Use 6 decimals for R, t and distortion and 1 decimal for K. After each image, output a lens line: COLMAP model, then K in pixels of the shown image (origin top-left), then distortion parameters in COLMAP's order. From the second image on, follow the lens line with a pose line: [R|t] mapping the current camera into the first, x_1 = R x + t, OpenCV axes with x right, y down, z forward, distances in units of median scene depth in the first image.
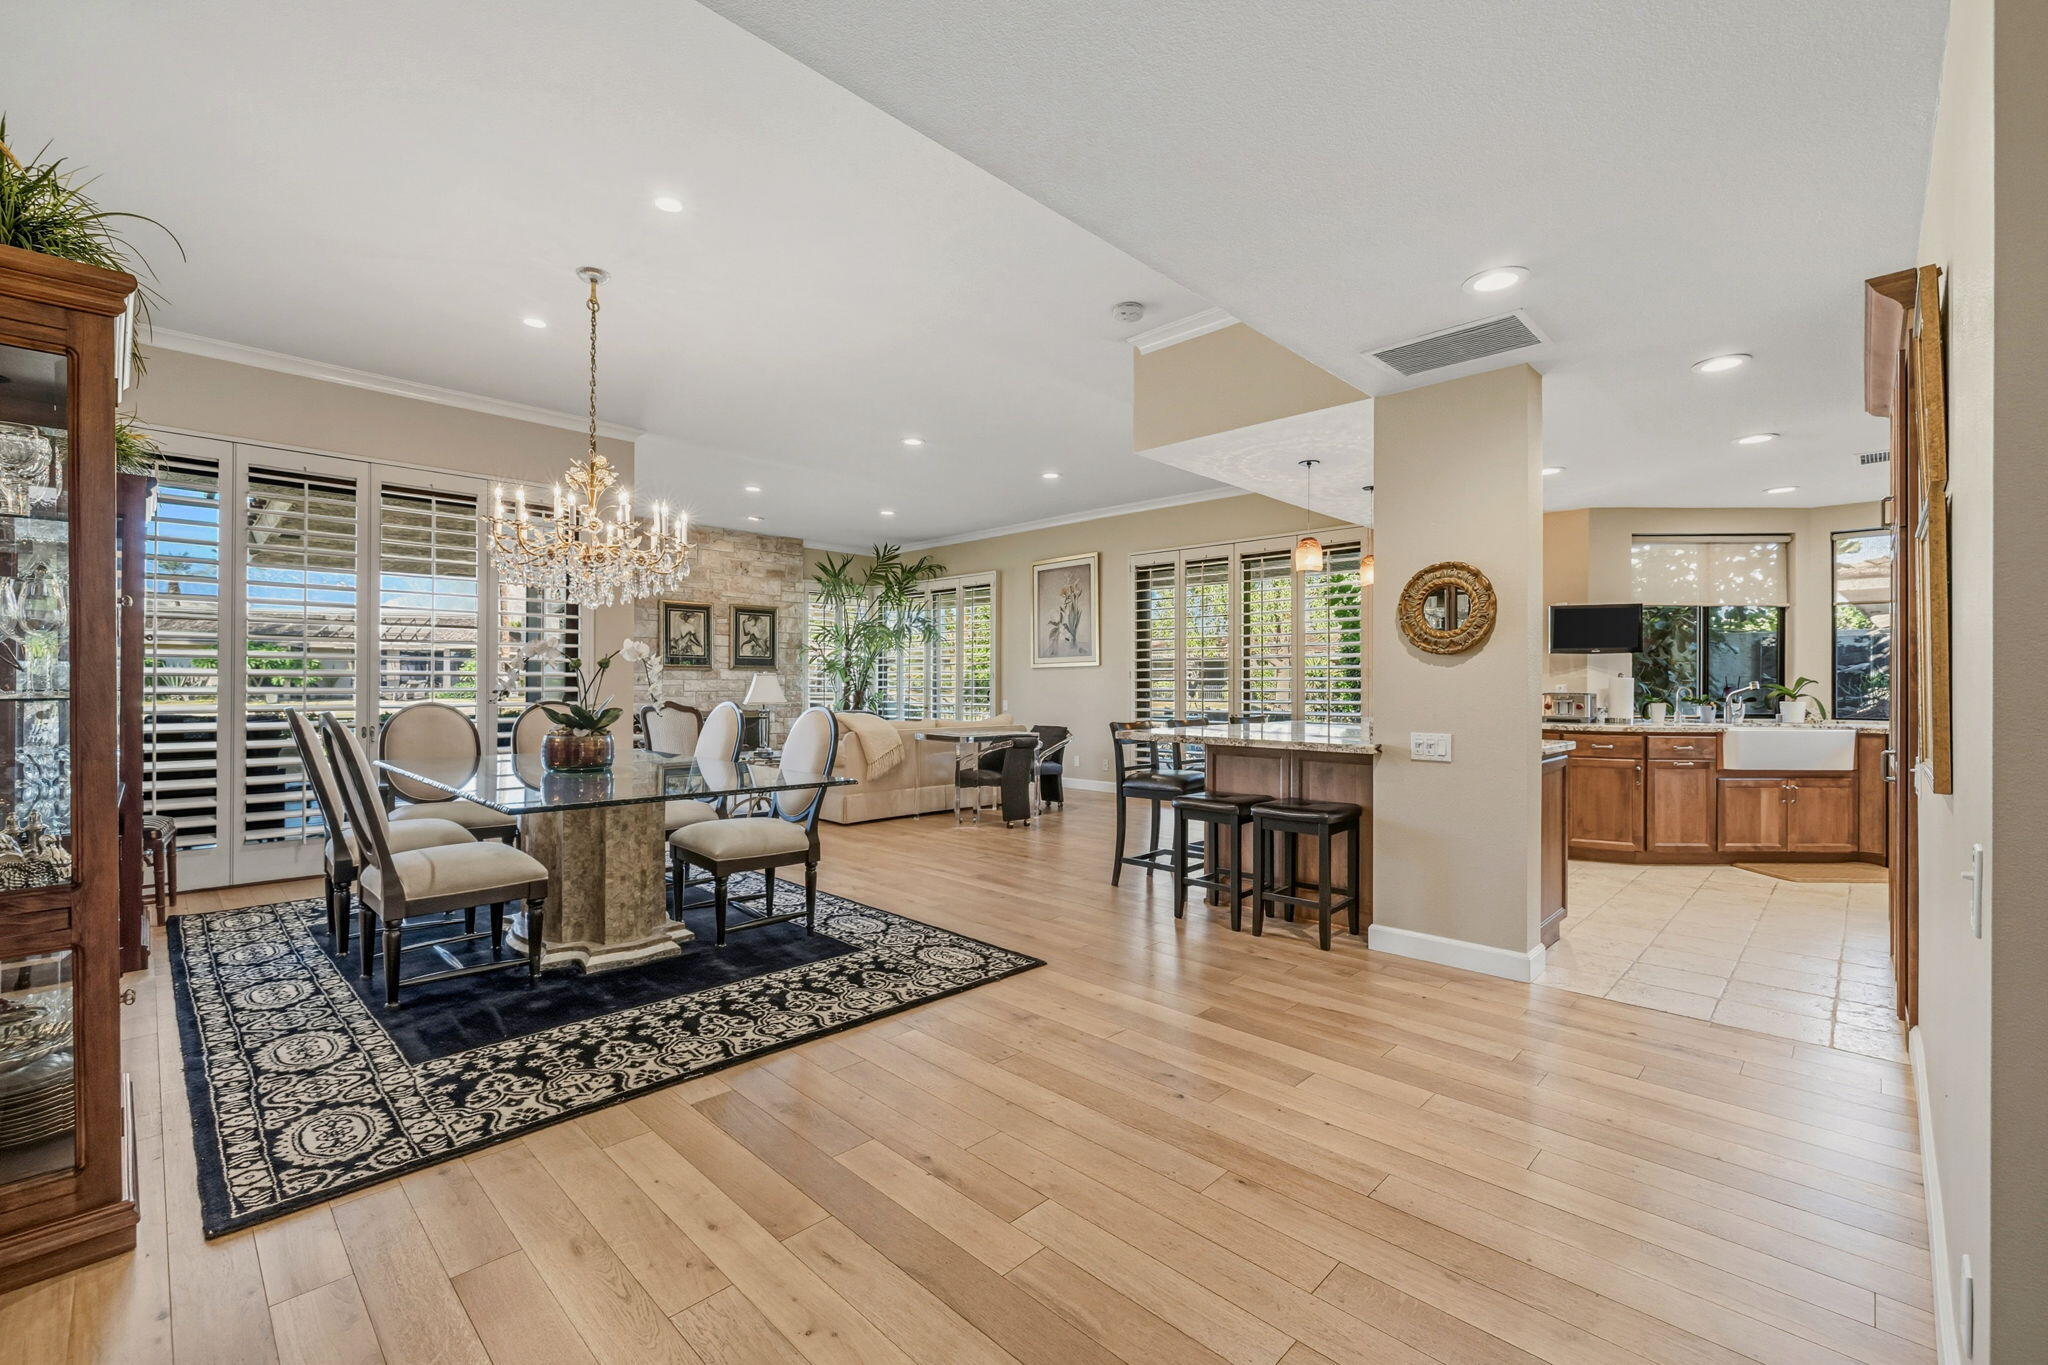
lens RADIAL K [[866.2, 0, 1037.7], [0, 866.2, 680.9], [0, 0, 1]] dist [0.002773, 0.000155]
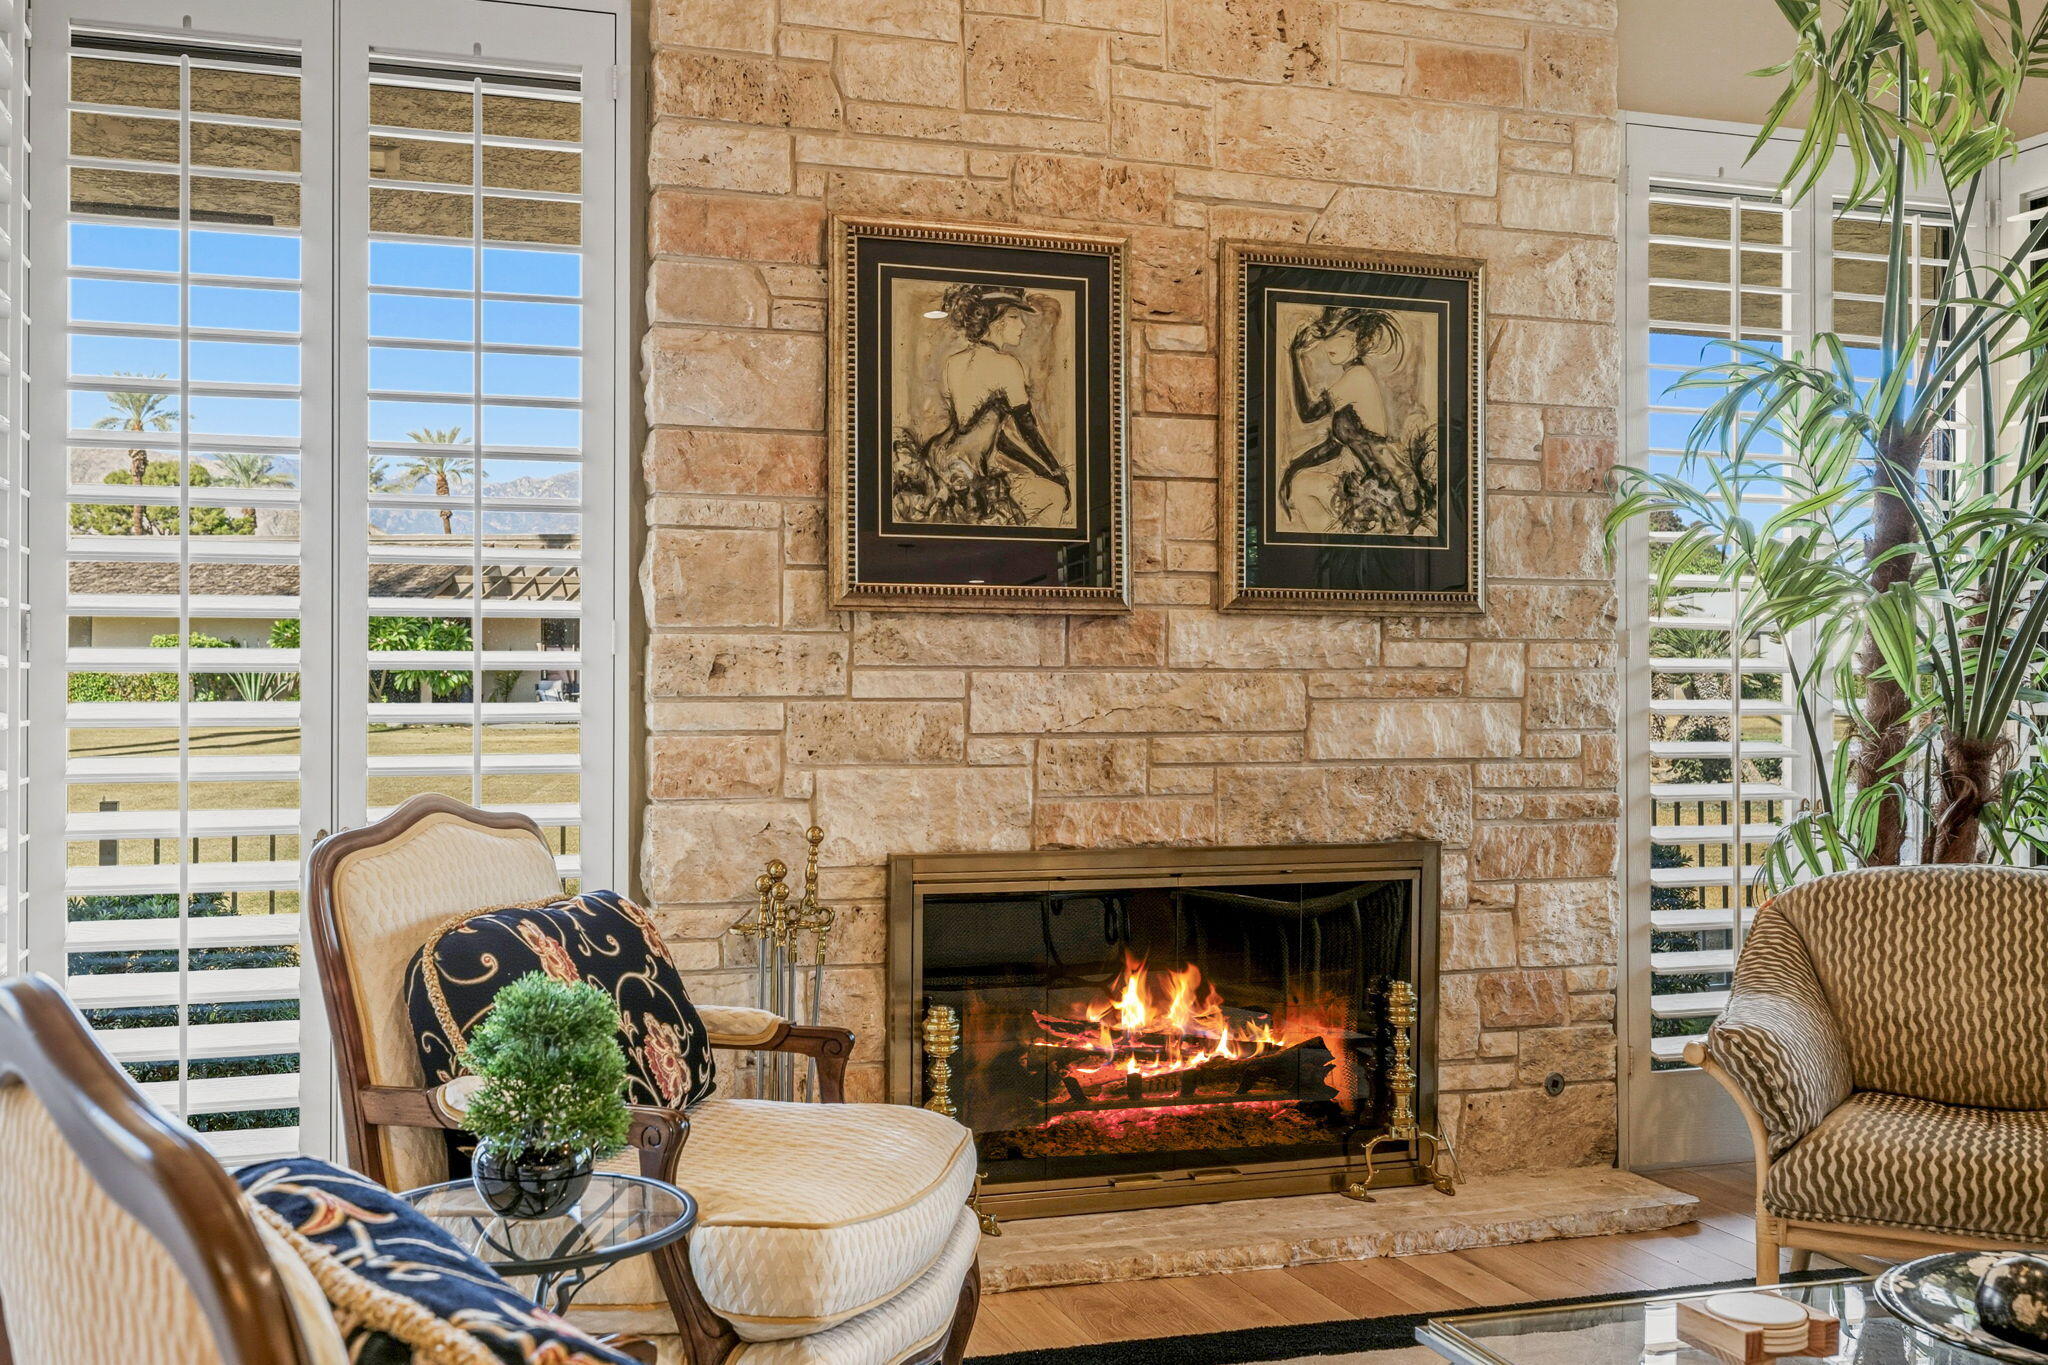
lens RADIAL K [[1973.7, 0, 1049.1], [0, 1973.7, 687.2], [0, 0, 1]] dist [0.001599, 0.000000]
pose [[0.886218, -0.002652, -0.463260, -0.421993], [0.002460, 0.999996, -0.001018, 0.005445], [0.463261, -0.000237, 0.886222, 1.323354]]
